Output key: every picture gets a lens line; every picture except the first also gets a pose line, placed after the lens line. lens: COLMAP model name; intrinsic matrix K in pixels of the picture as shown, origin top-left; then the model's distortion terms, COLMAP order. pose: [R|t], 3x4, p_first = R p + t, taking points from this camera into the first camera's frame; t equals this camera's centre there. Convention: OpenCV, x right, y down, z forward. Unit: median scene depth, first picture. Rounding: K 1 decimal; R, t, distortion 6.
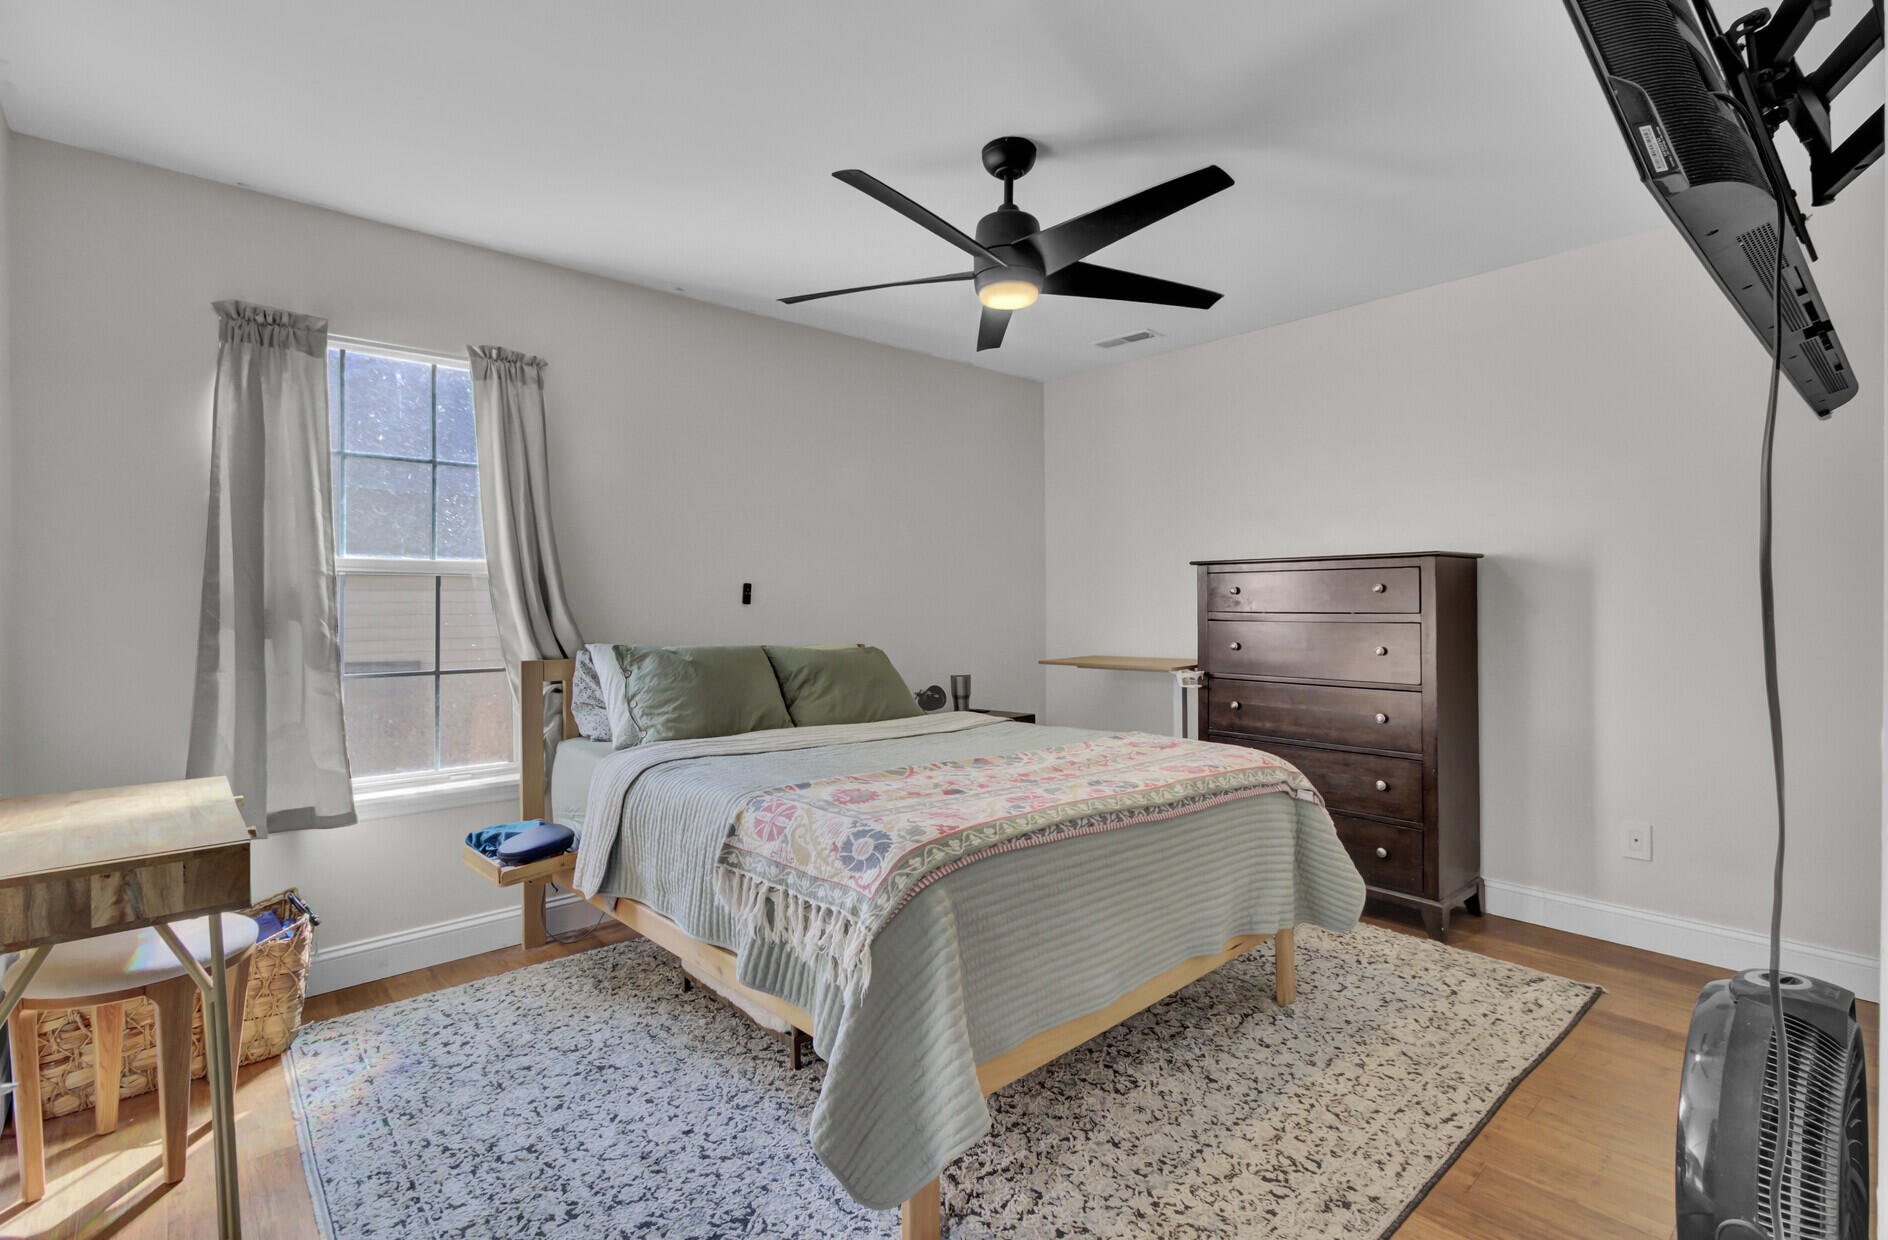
lens RADIAL K [[870.5, 0, 945.9], [0, 870.5, 615.8], [0, 0, 1]] dist [-0.001163, 0.000187]
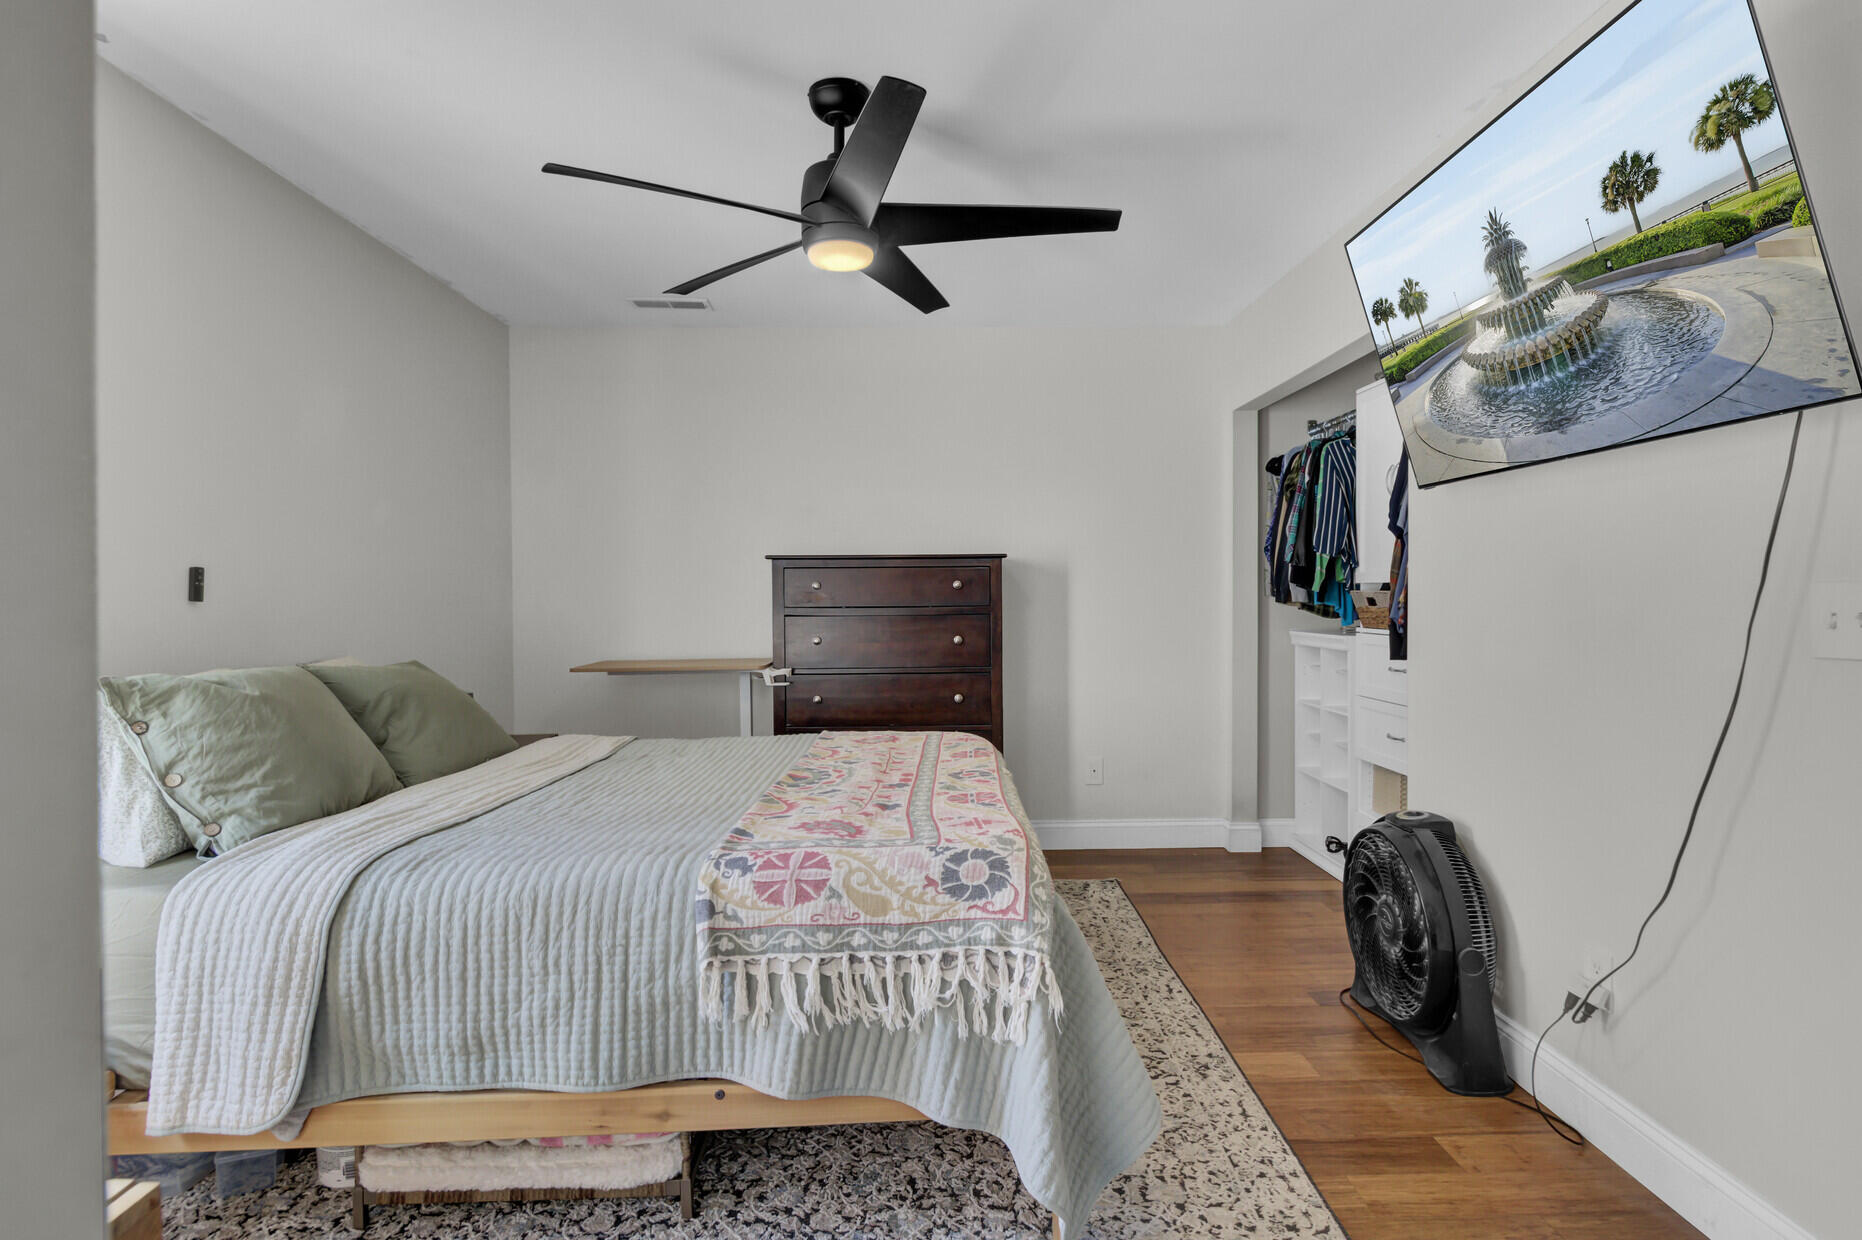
lens RADIAL K [[930.9, 0, 930.4], [0, 930.9, 619.7], [0, 0, 1]] dist [0.000815, 0.000097]
pose [[0.654185, -0.019217, 0.756090, -0.577976], [0.015736, 0.999807, 0.011796, -0.000444], [-0.756170, 0.004181, 0.654361, 0.287957]]
